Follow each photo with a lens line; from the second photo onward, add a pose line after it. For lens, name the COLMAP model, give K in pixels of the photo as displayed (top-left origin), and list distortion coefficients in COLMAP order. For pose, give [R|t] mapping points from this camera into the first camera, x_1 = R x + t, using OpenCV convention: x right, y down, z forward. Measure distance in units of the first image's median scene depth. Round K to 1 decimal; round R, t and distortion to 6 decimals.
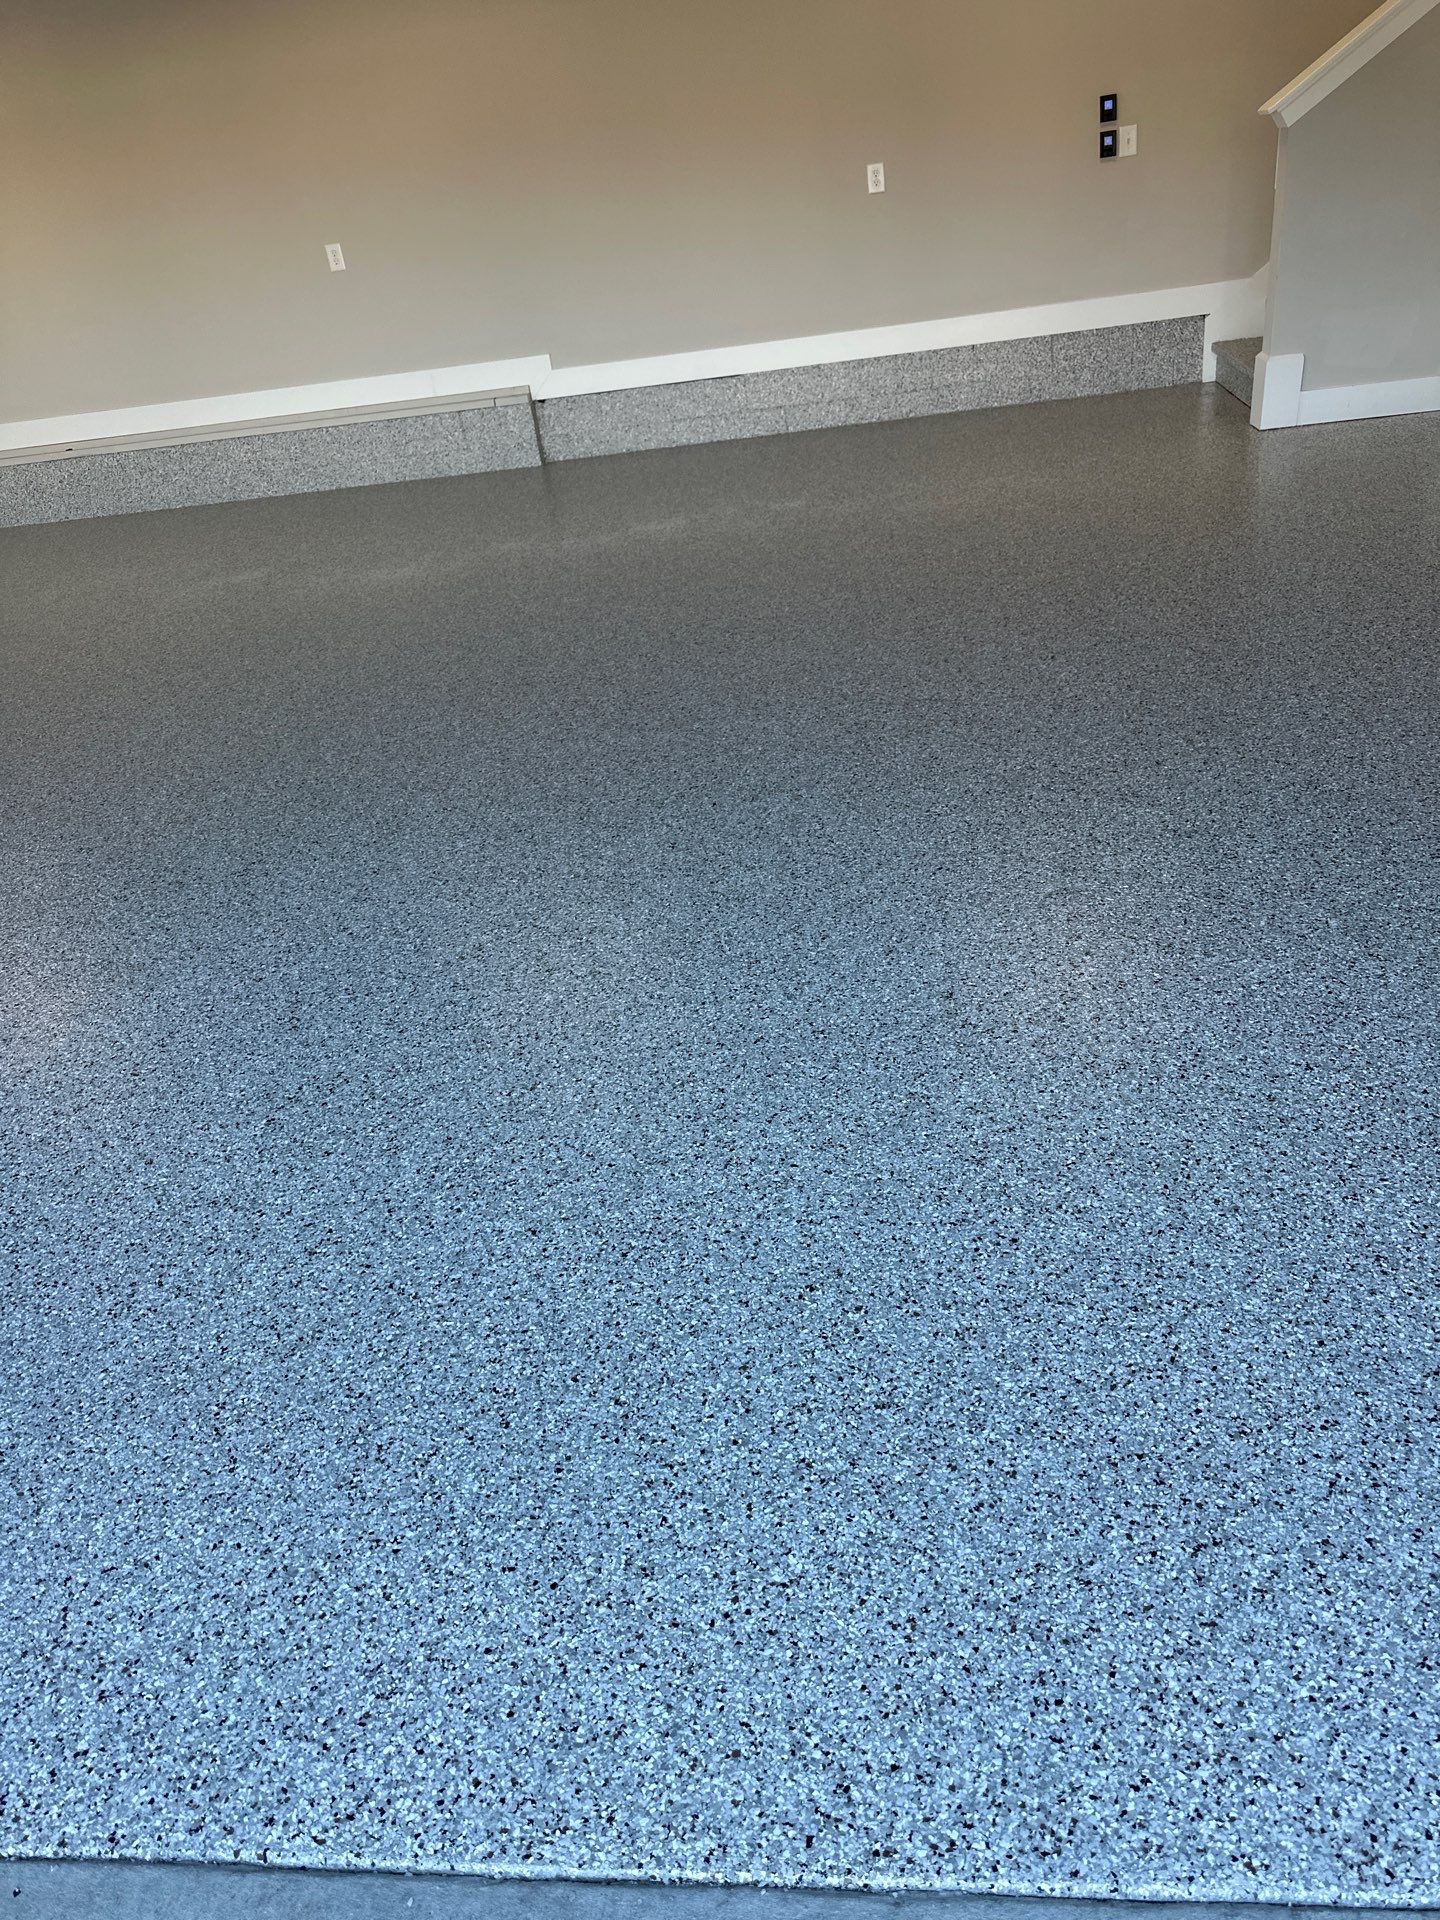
lens RADIAL K [[1452.0, 0, 628.0], [0, 1452.0, 953.2], [0, 0, 1]] dist [0.074661, -0.069890]
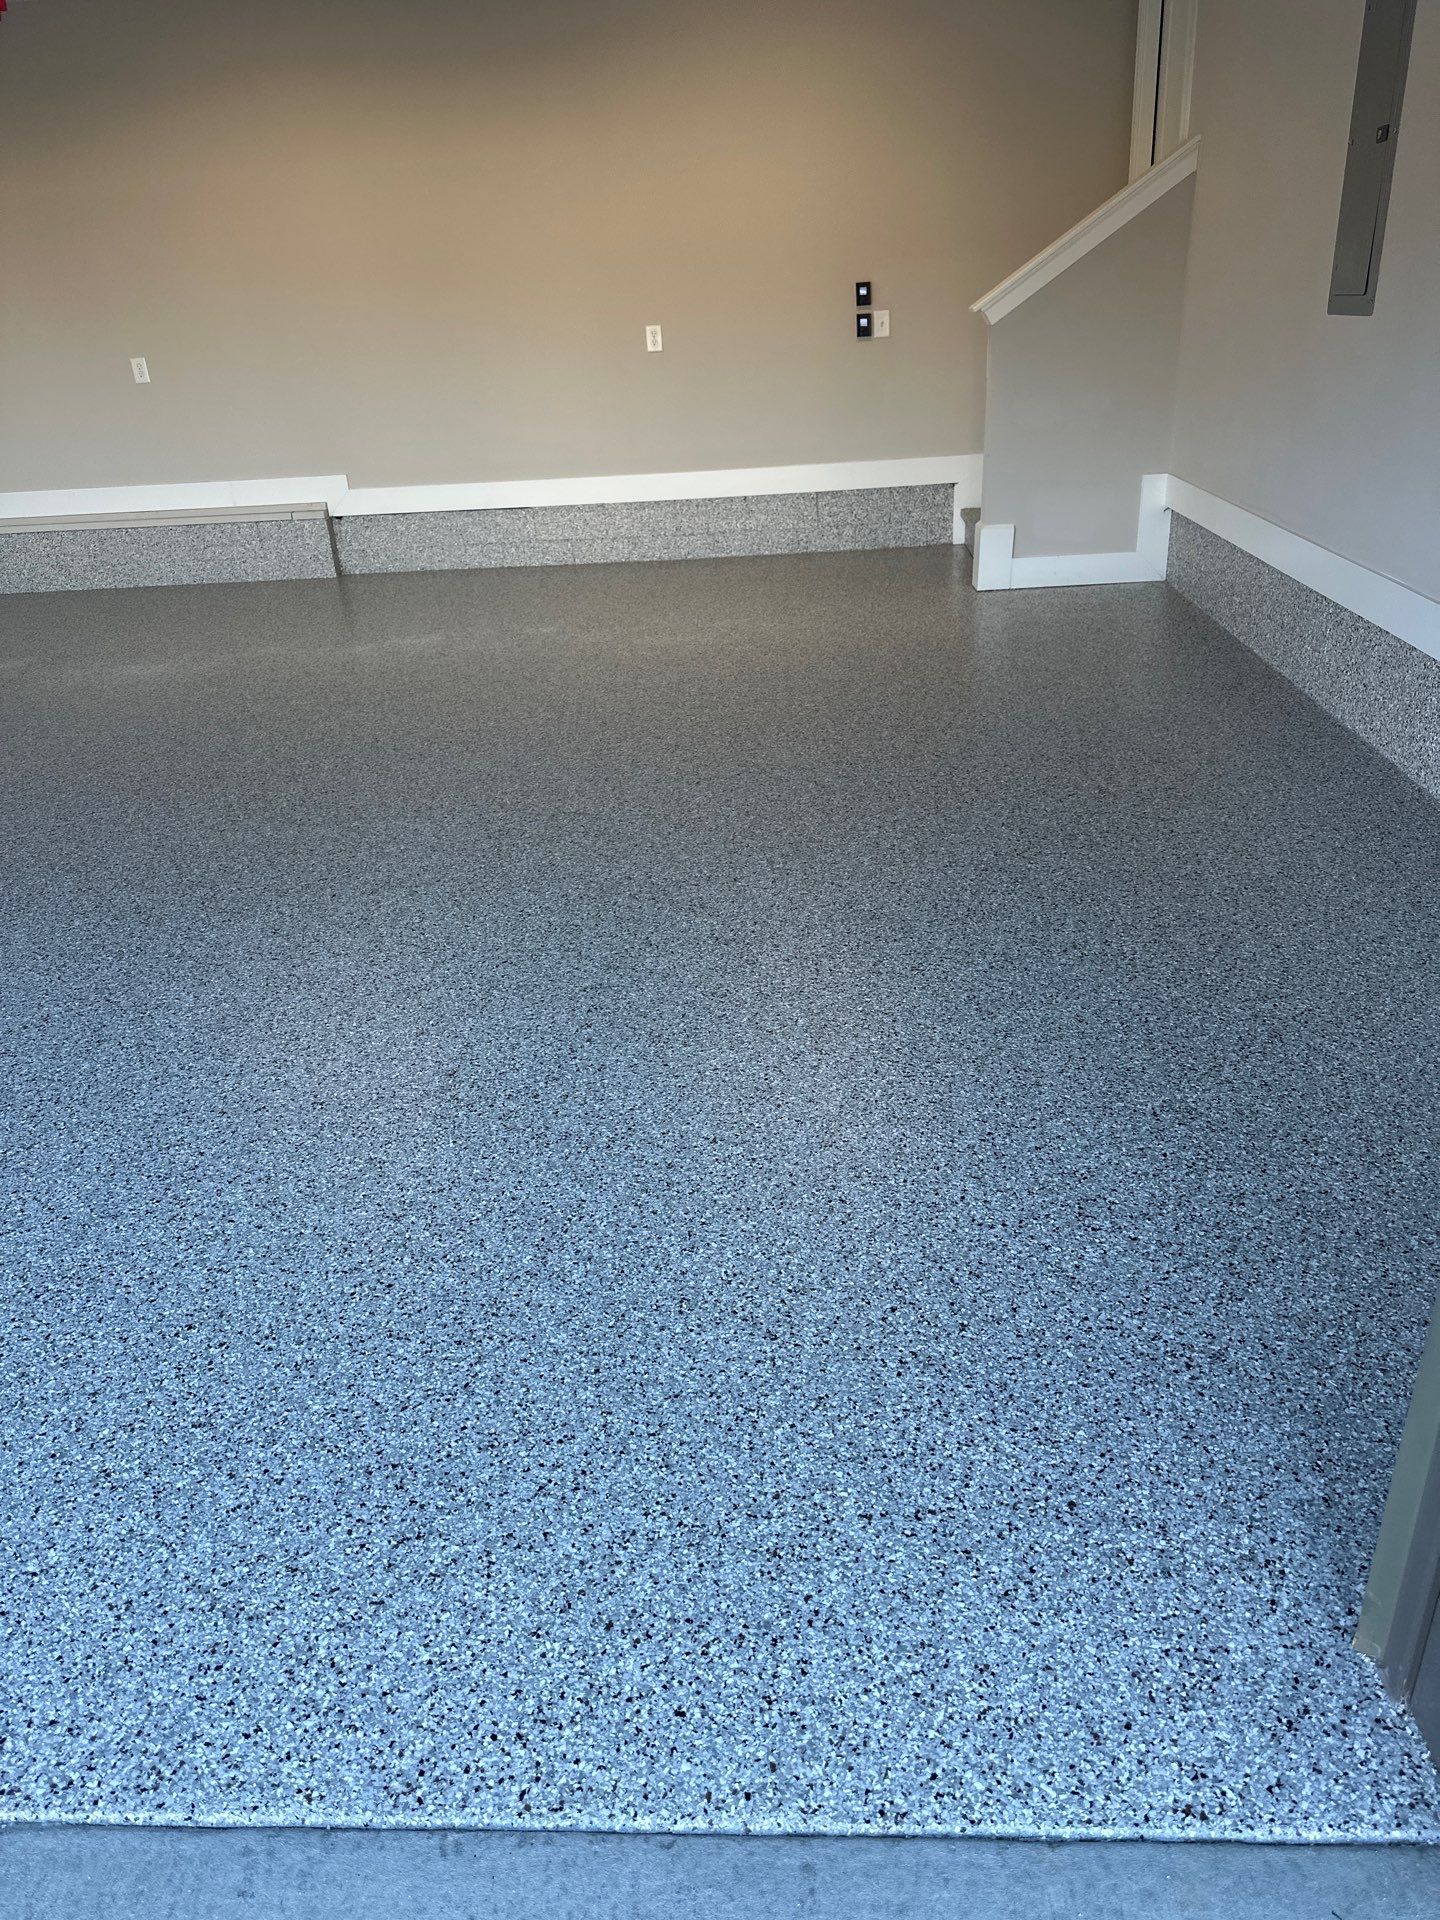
lens RADIAL K [[1482.8, 0, 672.7], [0, 1482.8, 964.7], [0, 0, 1]] dist [0.108933, -0.196095]
pose [[0.996632, 0.047364, 0.066937, 0.458598], [-0.042043, 0.996005, -0.078781, 0.043024], [-0.070400, 0.075701, 0.994642, -0.175487]]
